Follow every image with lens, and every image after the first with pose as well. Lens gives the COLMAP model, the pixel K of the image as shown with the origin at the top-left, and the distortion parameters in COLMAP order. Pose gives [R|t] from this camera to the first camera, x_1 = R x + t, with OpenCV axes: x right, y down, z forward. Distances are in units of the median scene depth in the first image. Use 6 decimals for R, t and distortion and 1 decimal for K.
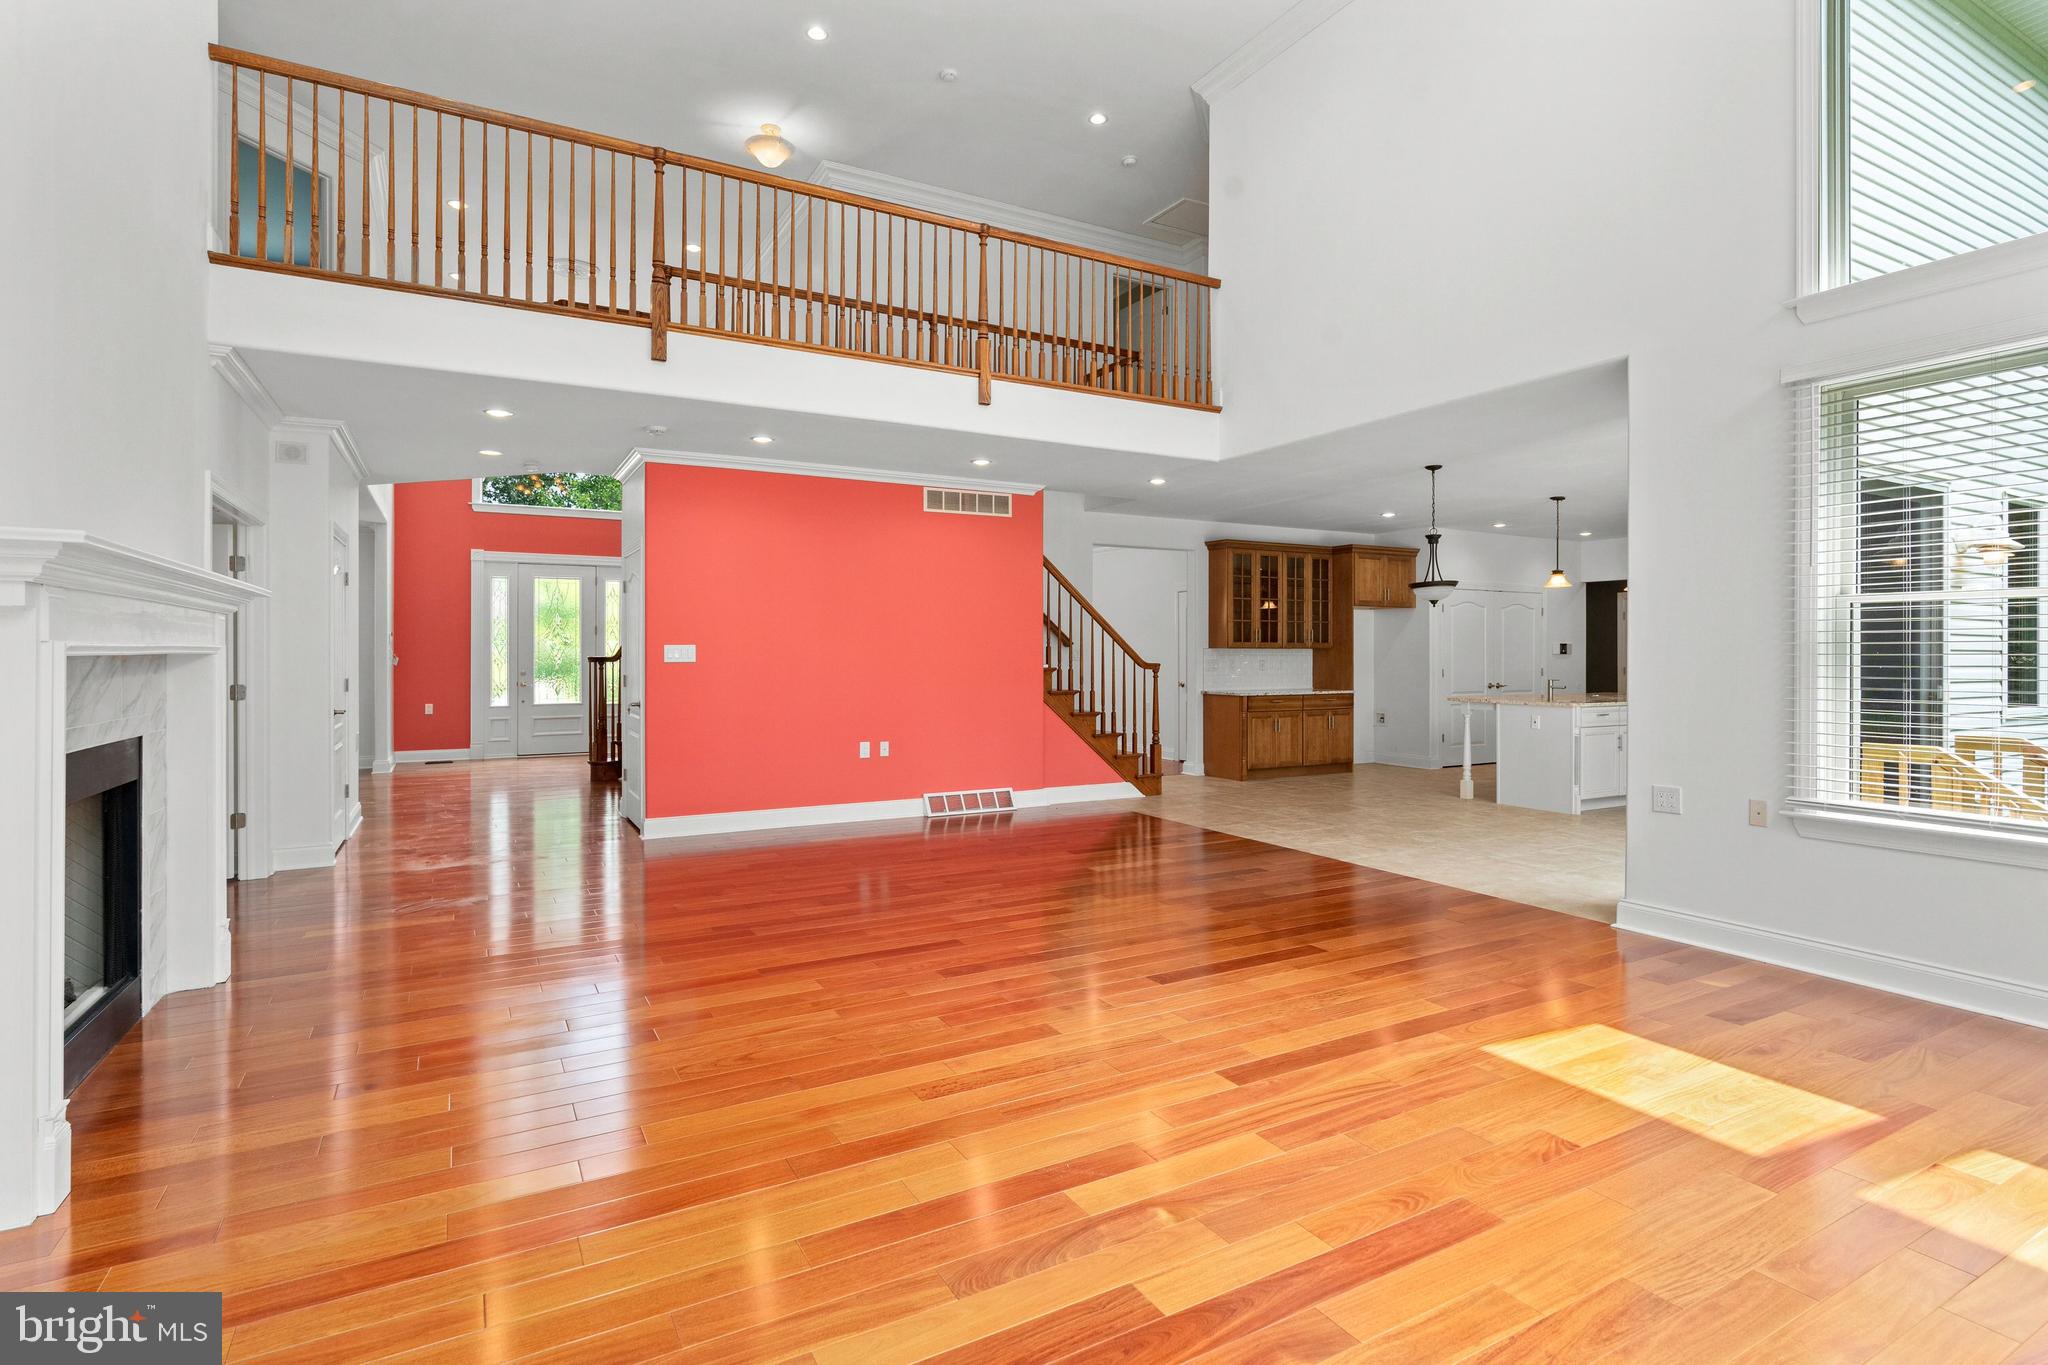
lens RADIAL K [[1015.4, 0, 1030.2], [0, 1015.4, 653.4], [0, 0, 1]] dist [-0.008720, 0.002173]
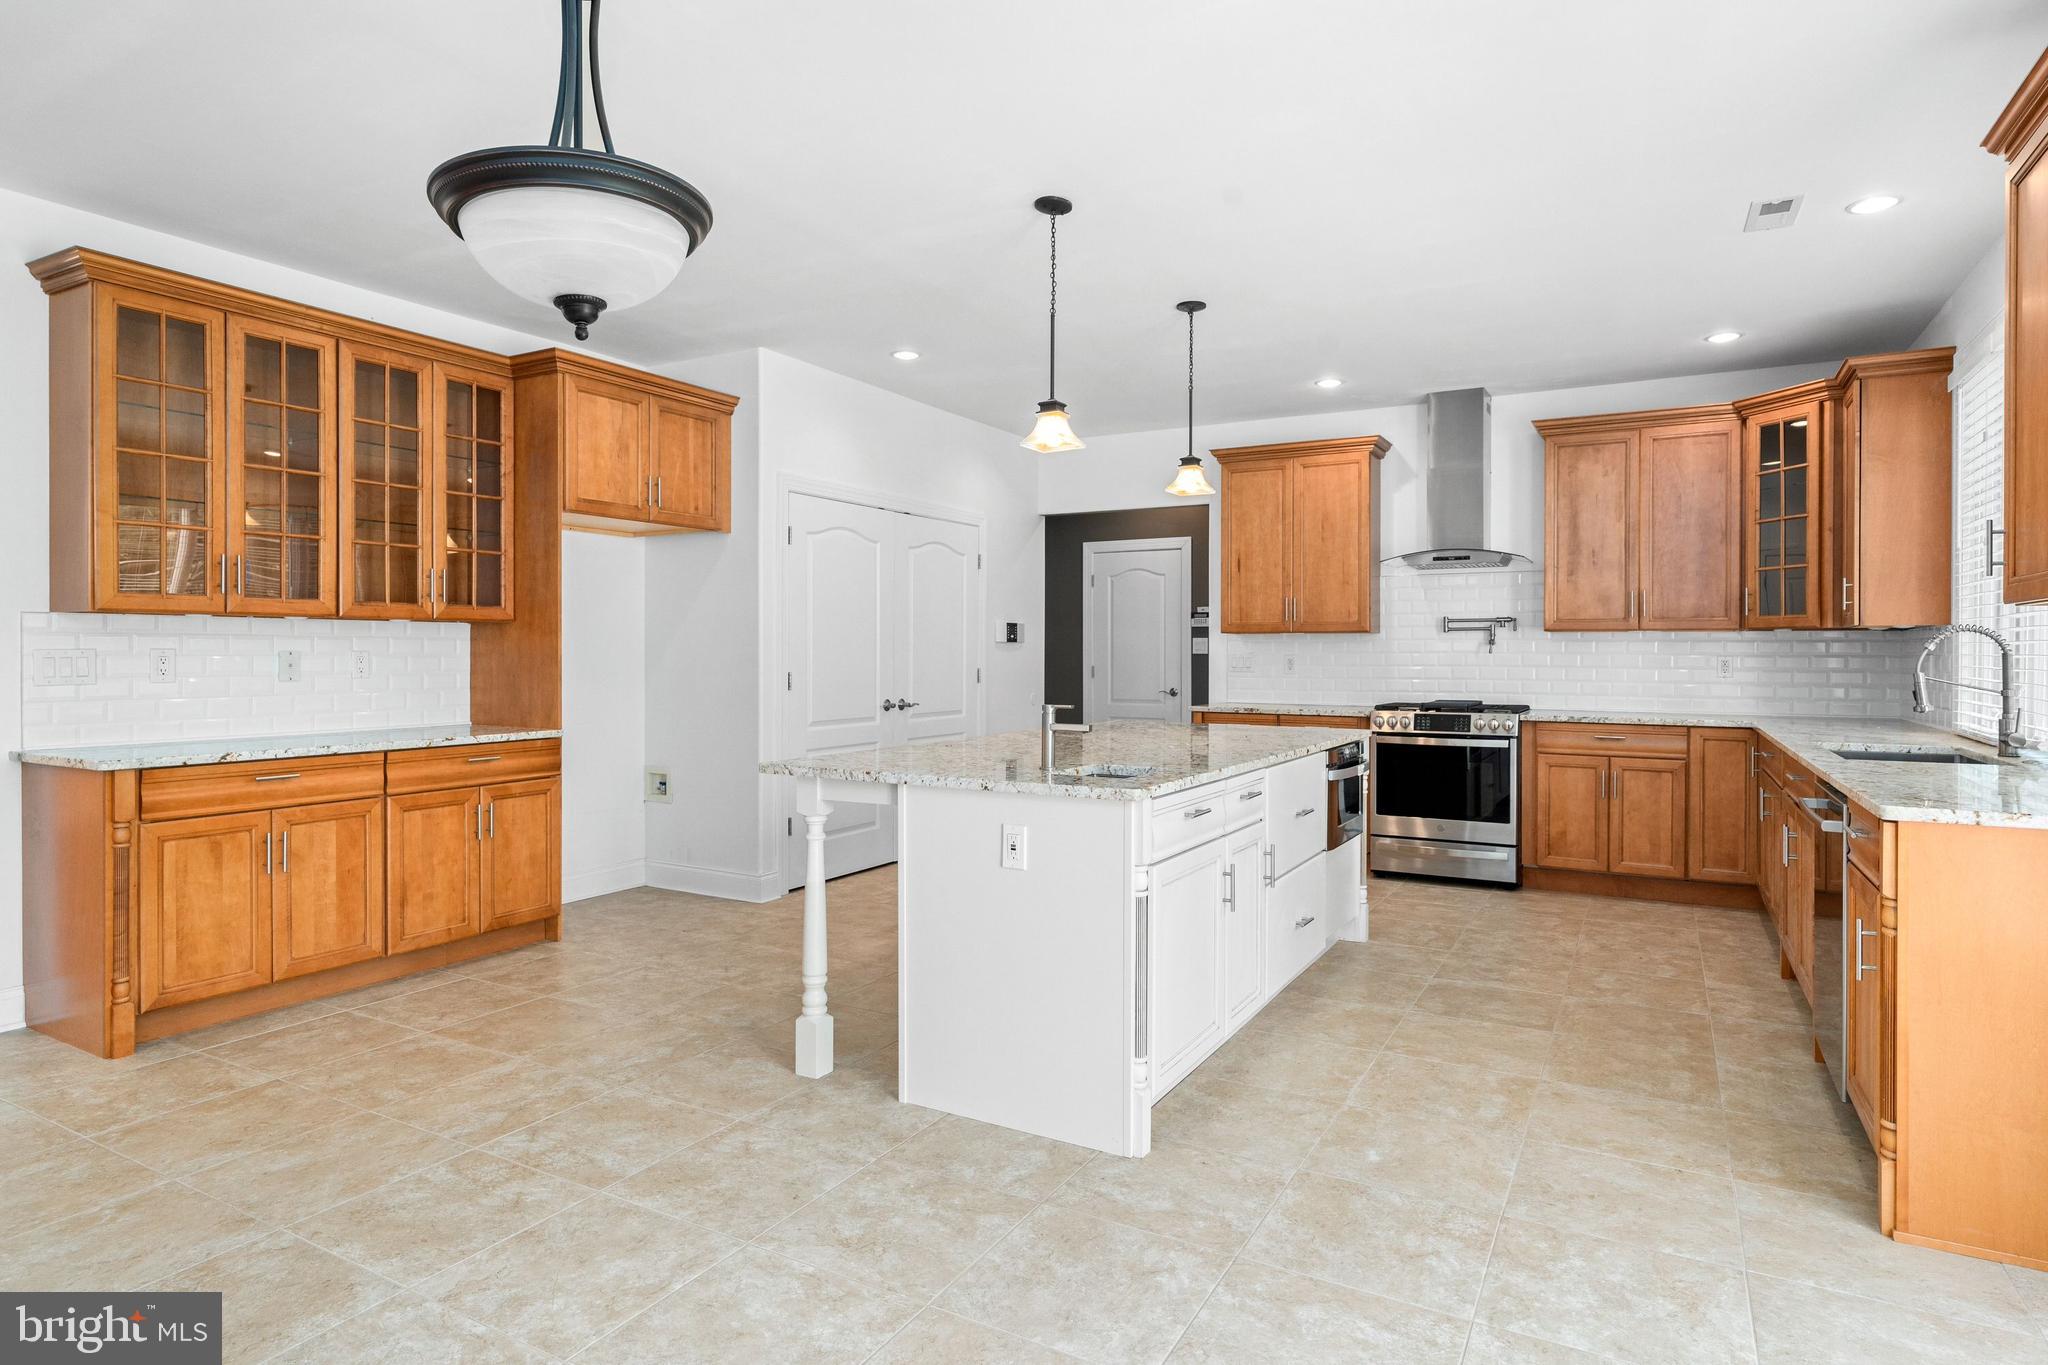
lens RADIAL K [[1124.3, 0, 1028.6], [0, 1124.3, 659.4], [0, 0, 1]] dist [-0.009755, 0.007309]
pose [[0.855911, -0.002115, 0.517119, 0.314281], [-0.001238, 0.999980, 0.006140, 0.008733], [-0.517122, -0.005895, 0.855891, 0.680340]]
